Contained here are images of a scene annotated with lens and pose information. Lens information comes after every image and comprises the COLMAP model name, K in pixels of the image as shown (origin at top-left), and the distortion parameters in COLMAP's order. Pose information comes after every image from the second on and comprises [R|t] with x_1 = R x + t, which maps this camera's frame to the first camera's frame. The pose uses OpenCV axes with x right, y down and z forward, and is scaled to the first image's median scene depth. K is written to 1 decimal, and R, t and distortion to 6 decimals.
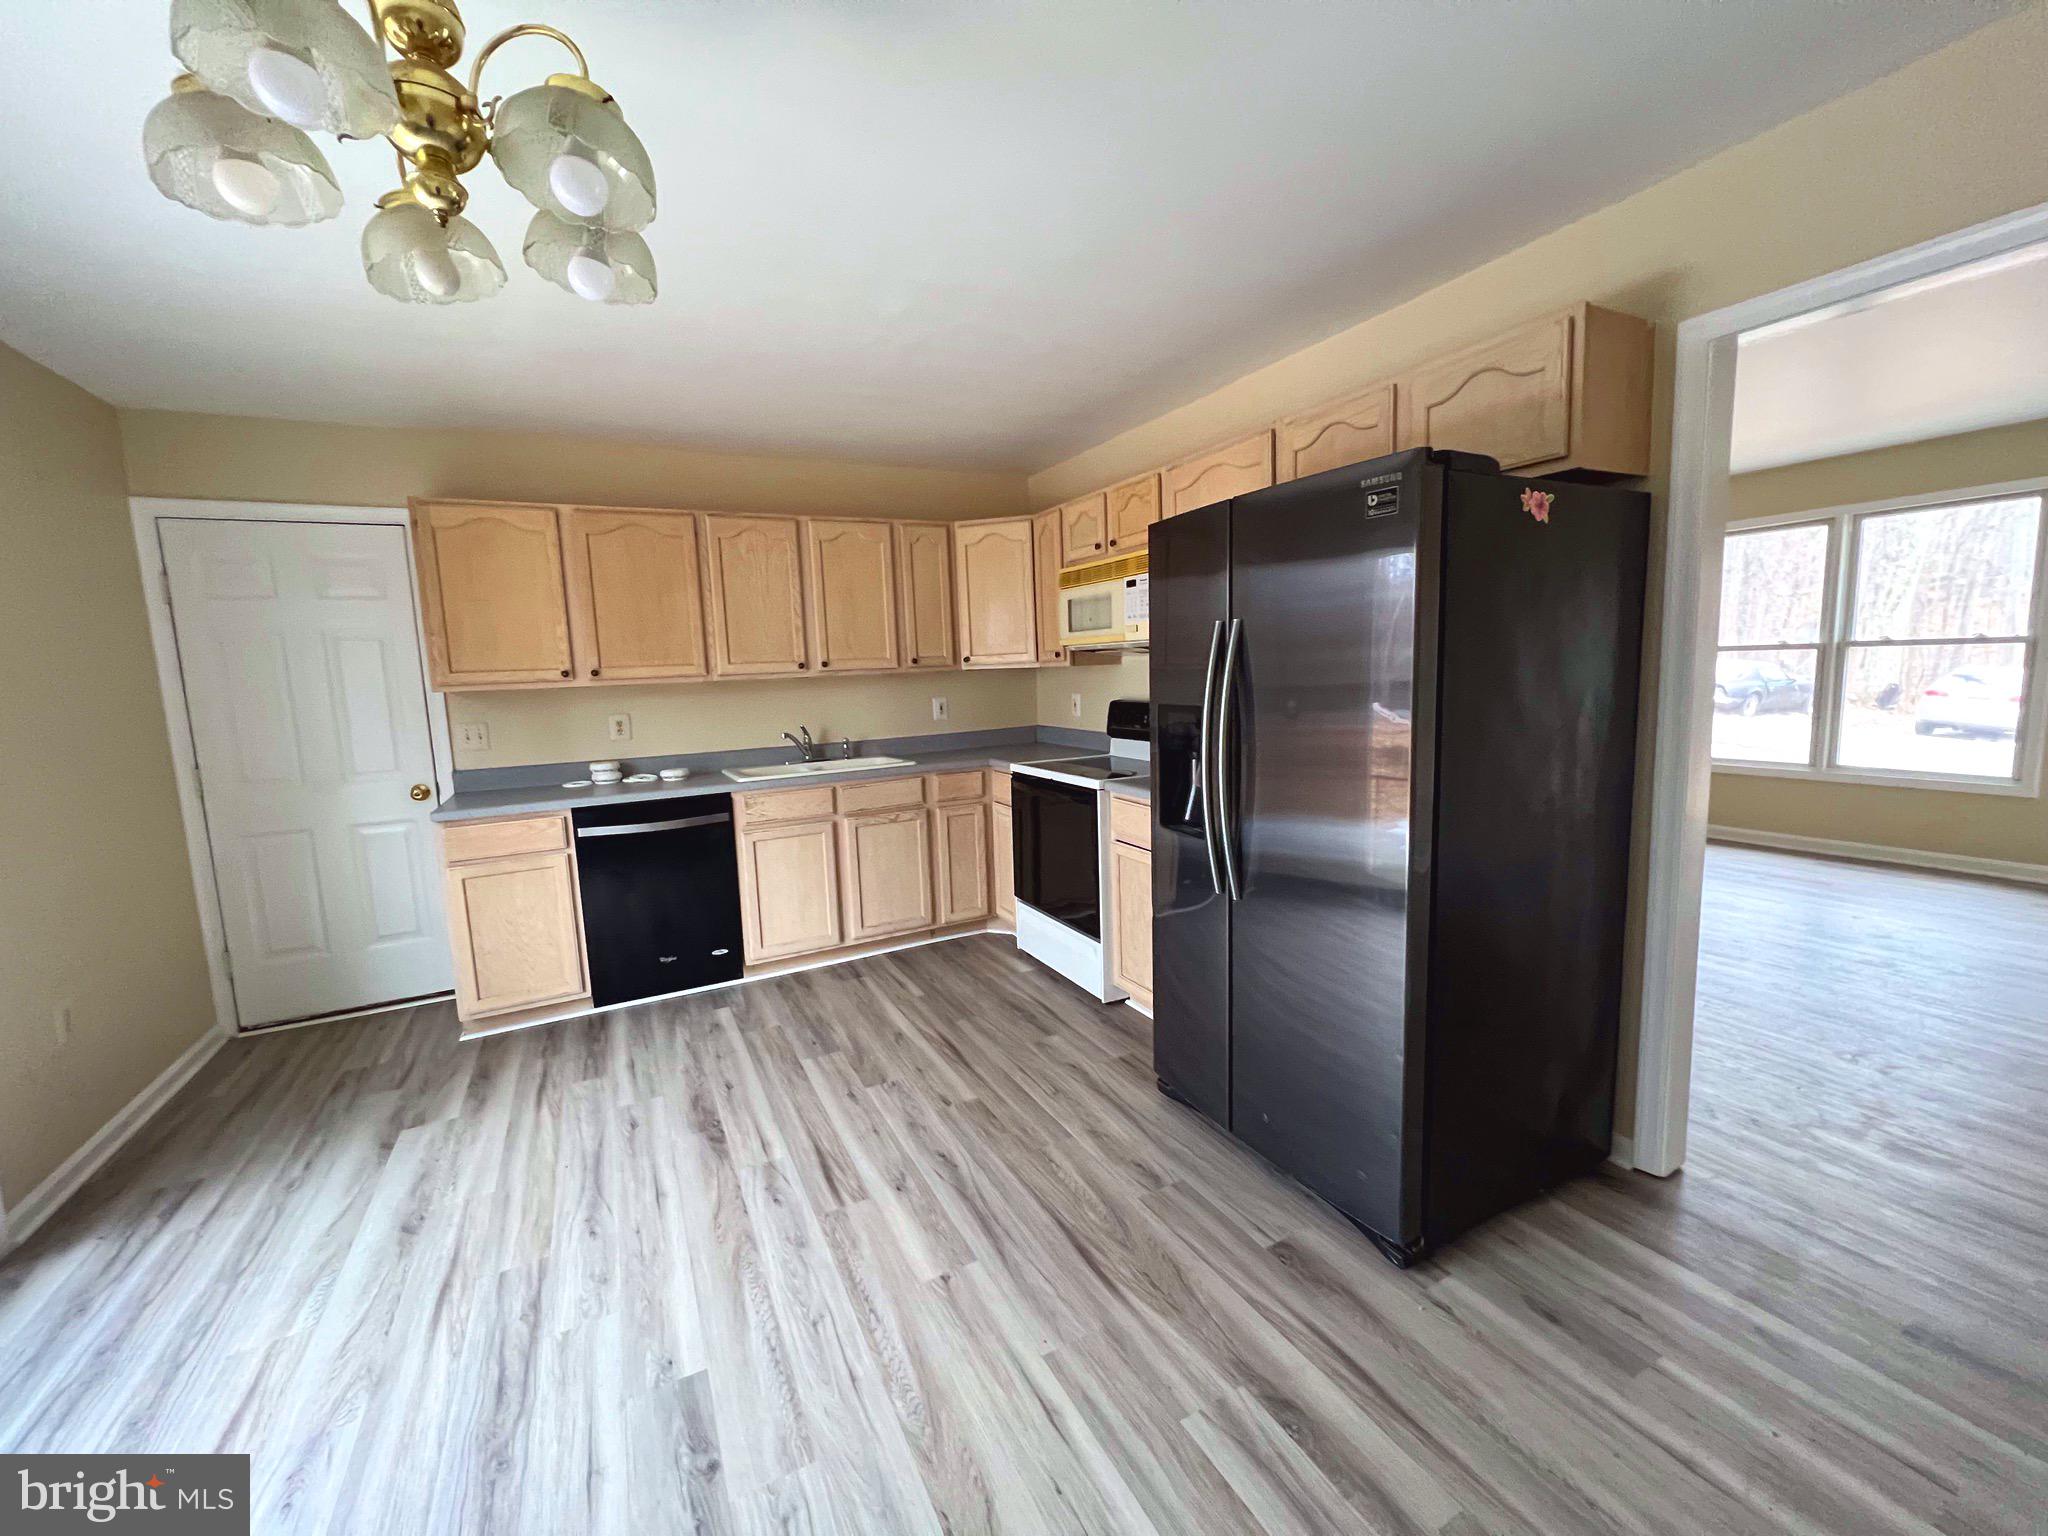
lens RADIAL K [[816.4, 0, 1020.0], [0, 816.4, 762.1], [0, 0, 1]] dist [-0.001432, 0.000576]
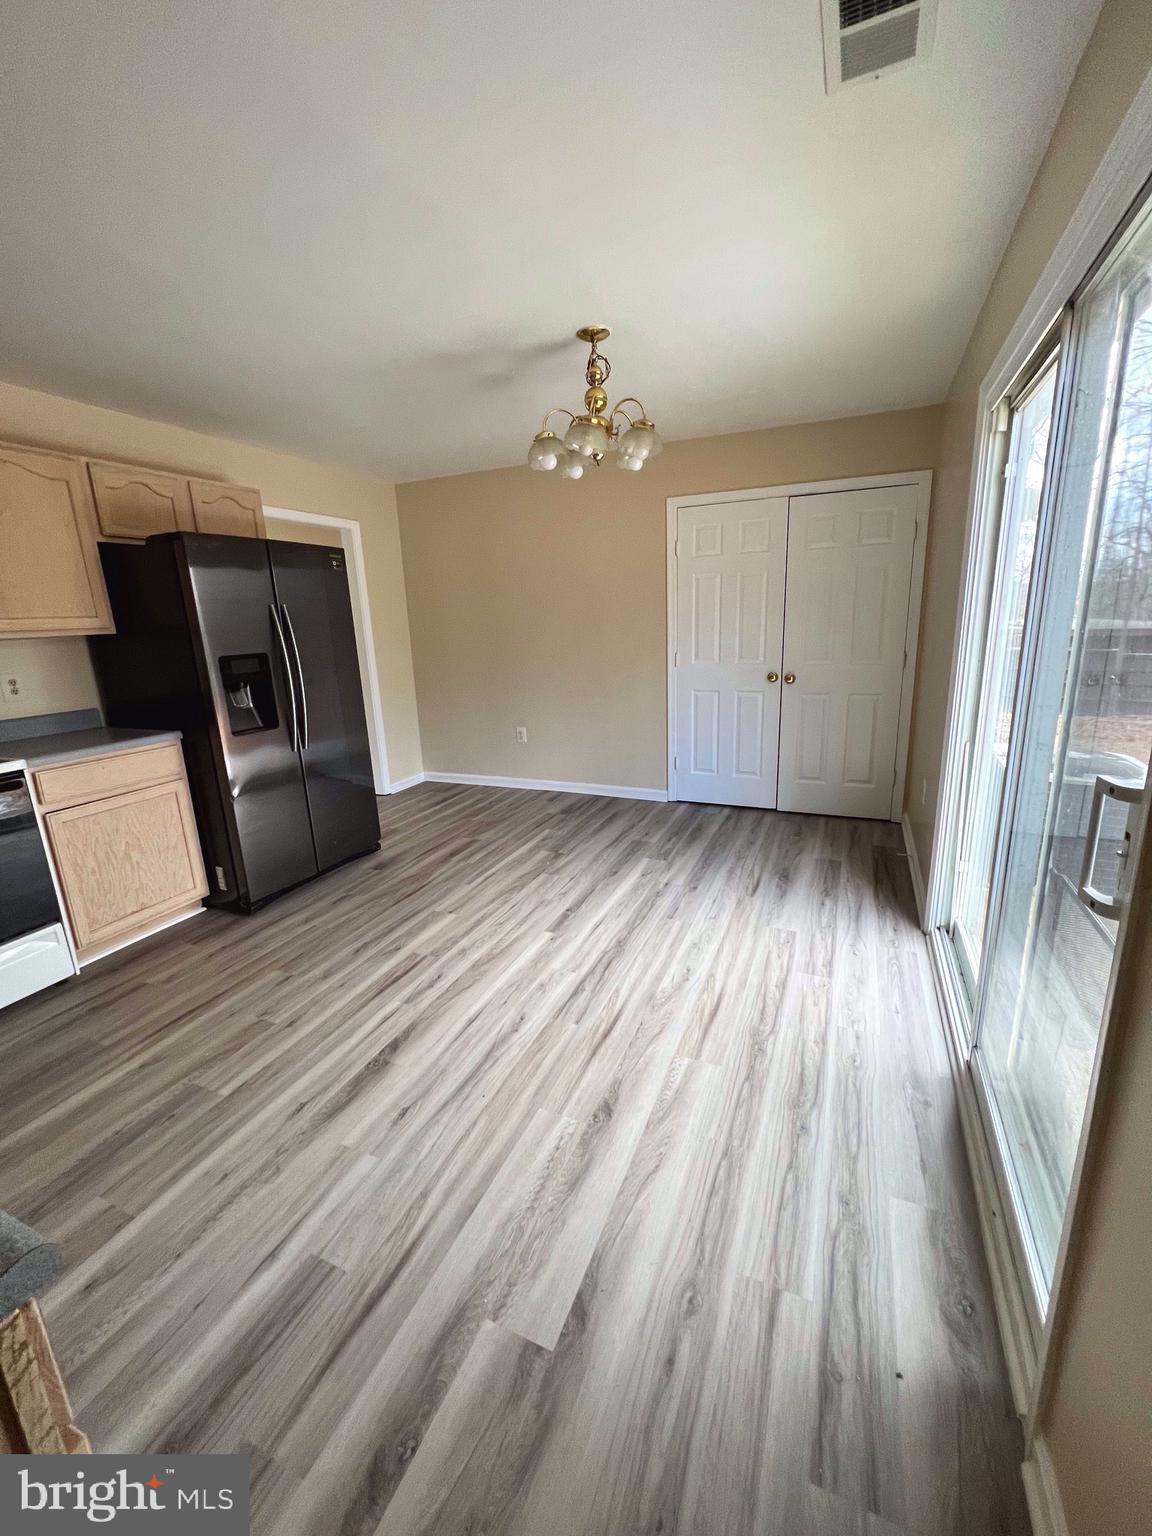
lens RADIAL K [[612.3, 0, 578.9], [0, 612.3, 767.9], [0, 0, 1]] dist [-0.001432, 0.000576]
pose [[-0.627023, -0.125171, 0.768879, -1.292672], [0.153775, 0.947696, 0.279686, -0.100743], [-0.763673, 0.293604, -0.574979, 1.358052]]
